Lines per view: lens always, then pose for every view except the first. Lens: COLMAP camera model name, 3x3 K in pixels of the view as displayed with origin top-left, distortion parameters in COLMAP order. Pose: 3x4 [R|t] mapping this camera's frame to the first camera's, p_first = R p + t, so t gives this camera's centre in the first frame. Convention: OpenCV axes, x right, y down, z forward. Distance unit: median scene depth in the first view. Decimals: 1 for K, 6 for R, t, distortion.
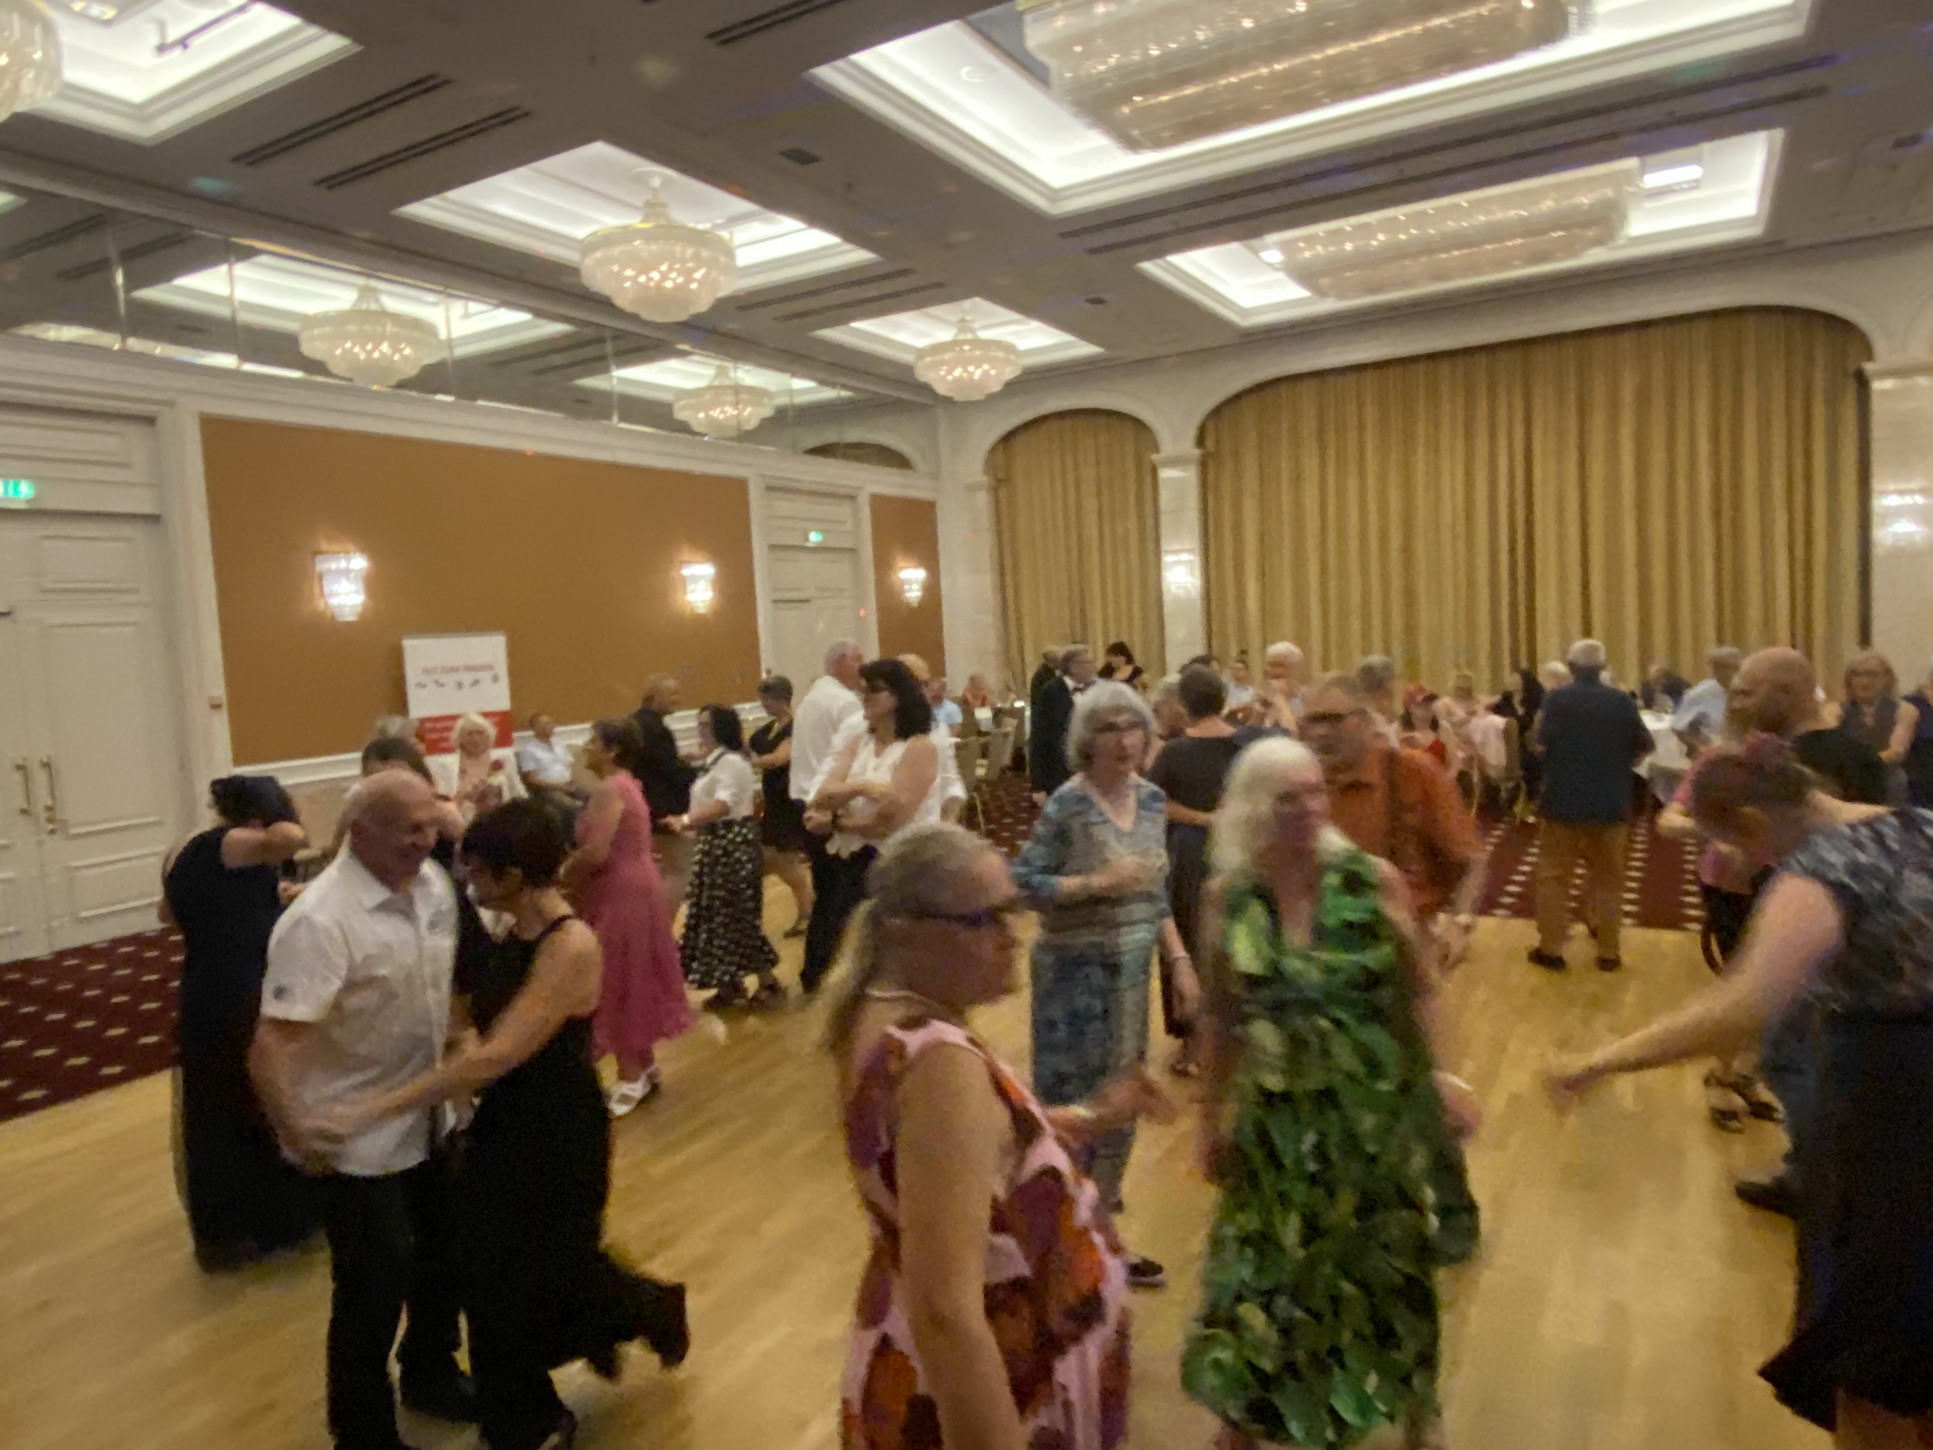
lens RADIAL K [[1199.2, 0, 958.7], [0, 1199.2, 758.2], [0, 0, 1]] dist [0.006475, -0.027718]
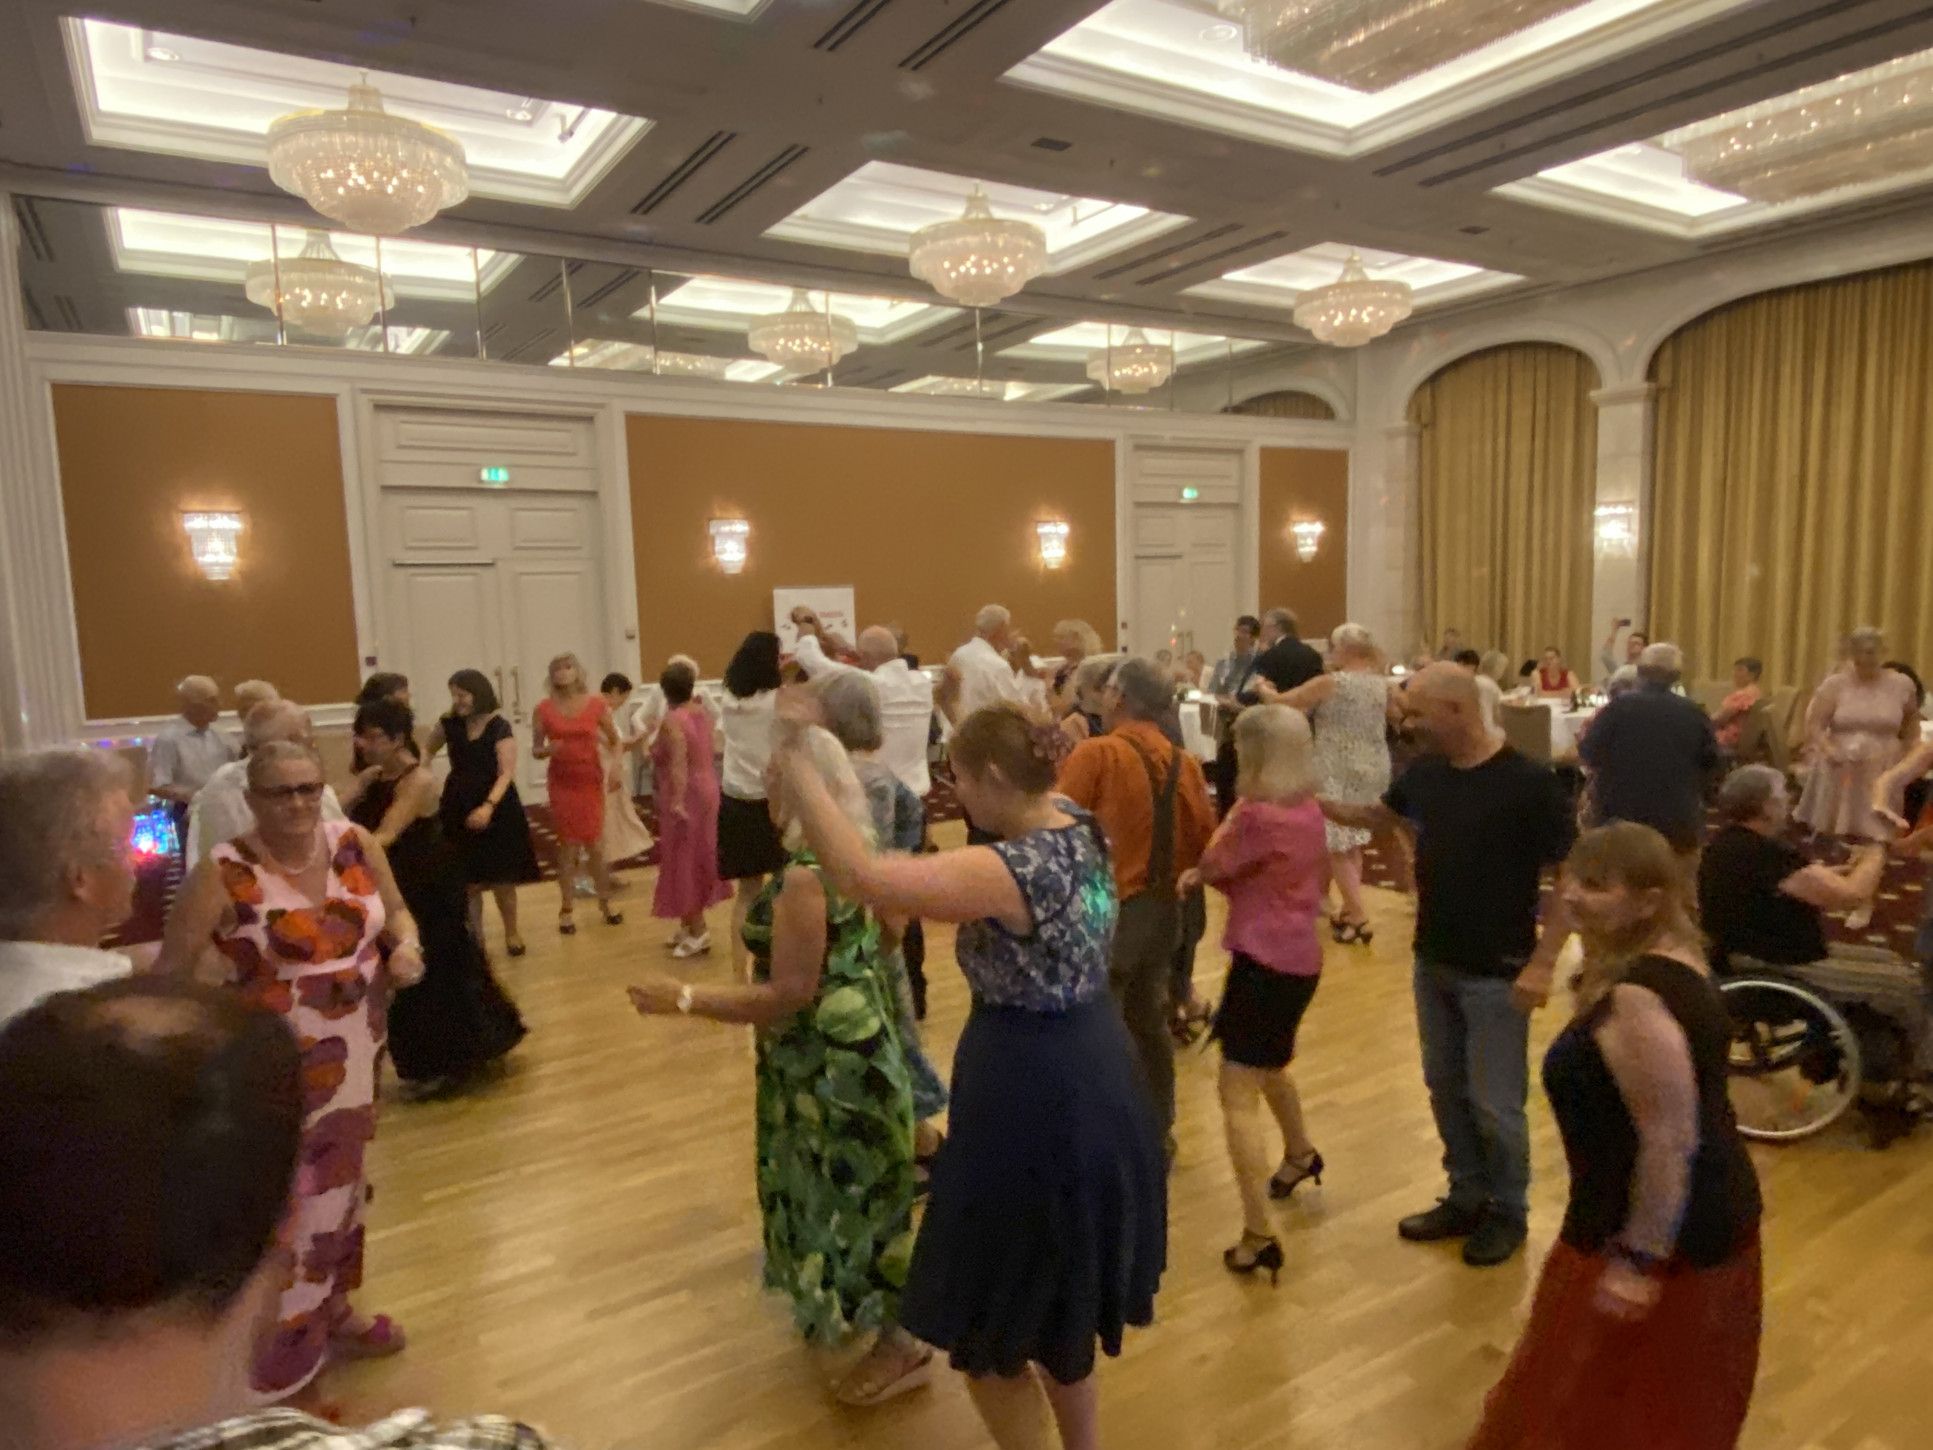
lens RADIAL K [[1202.1, 0, 950.1], [0, 1202.1, 765.1], [0, 0, 1]] dist [0.009107, -0.030396]
pose [[0.881418, 0.092773, -0.463137, 0.211343], [-0.066935, 0.995159, 0.071959, -0.016825], [0.467571, -0.032426, 0.883361, 0.000942]]
